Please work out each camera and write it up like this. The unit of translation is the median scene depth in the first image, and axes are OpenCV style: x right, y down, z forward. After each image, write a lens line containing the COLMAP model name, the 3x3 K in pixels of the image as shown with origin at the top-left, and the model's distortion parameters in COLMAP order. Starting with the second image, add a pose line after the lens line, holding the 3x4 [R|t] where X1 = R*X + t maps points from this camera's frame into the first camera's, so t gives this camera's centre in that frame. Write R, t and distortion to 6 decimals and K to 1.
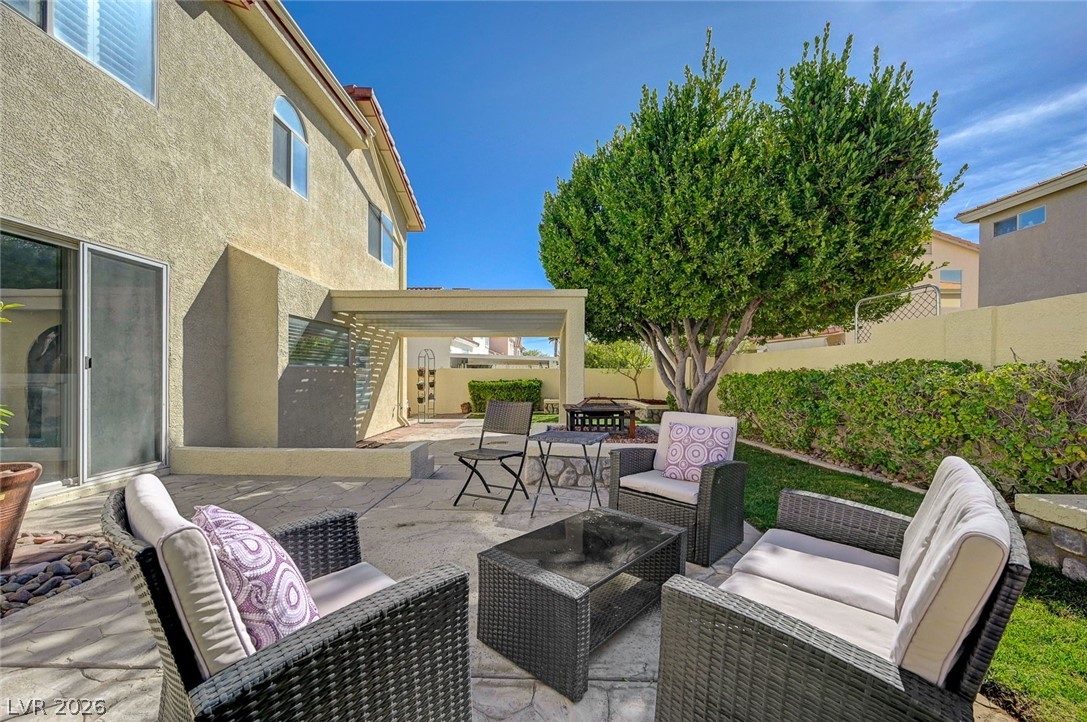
lens RADIAL K [[428.6, 0, 543.0], [0, 428.6, 370.9], [0, 0, 1]] dist [0.002431, 0.000922]
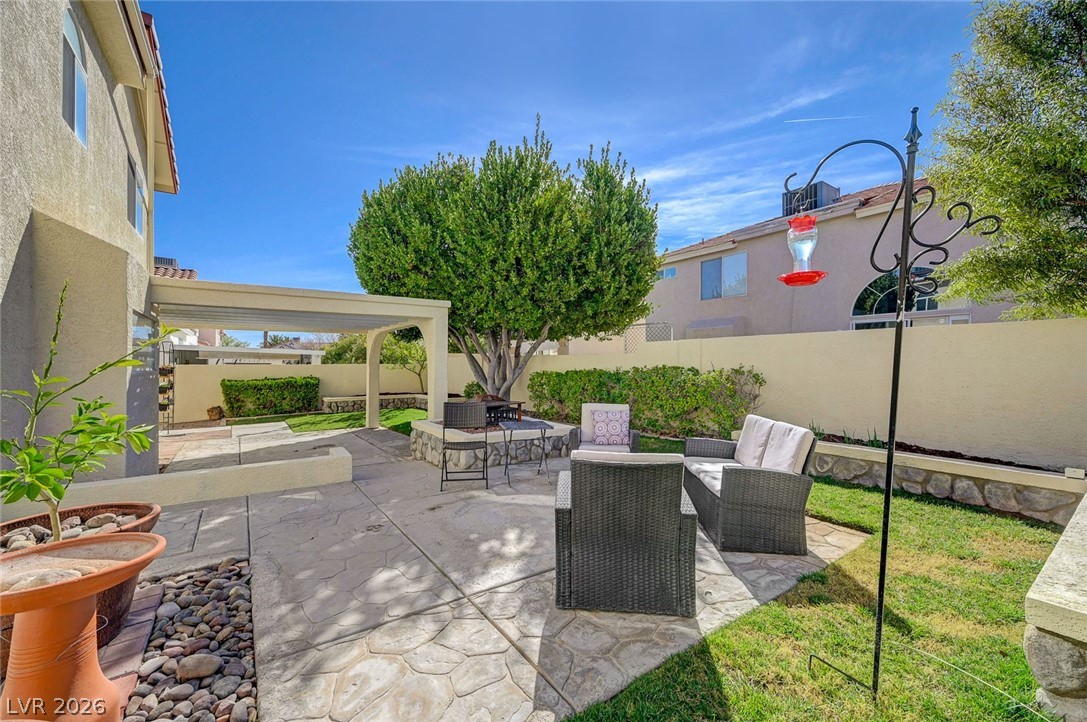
lens RADIAL K [[428.6, 0, 542.0], [0, 428.6, 360.1], [0, 0, 1]] dist [0.002431, 0.000922]
pose [[0.811401, 0.000820, 0.584489, -0.427098], [0.001198, 0.999995, -0.003066, -0.032358], [-0.584489, 0.003188, 0.811396, -0.093694]]
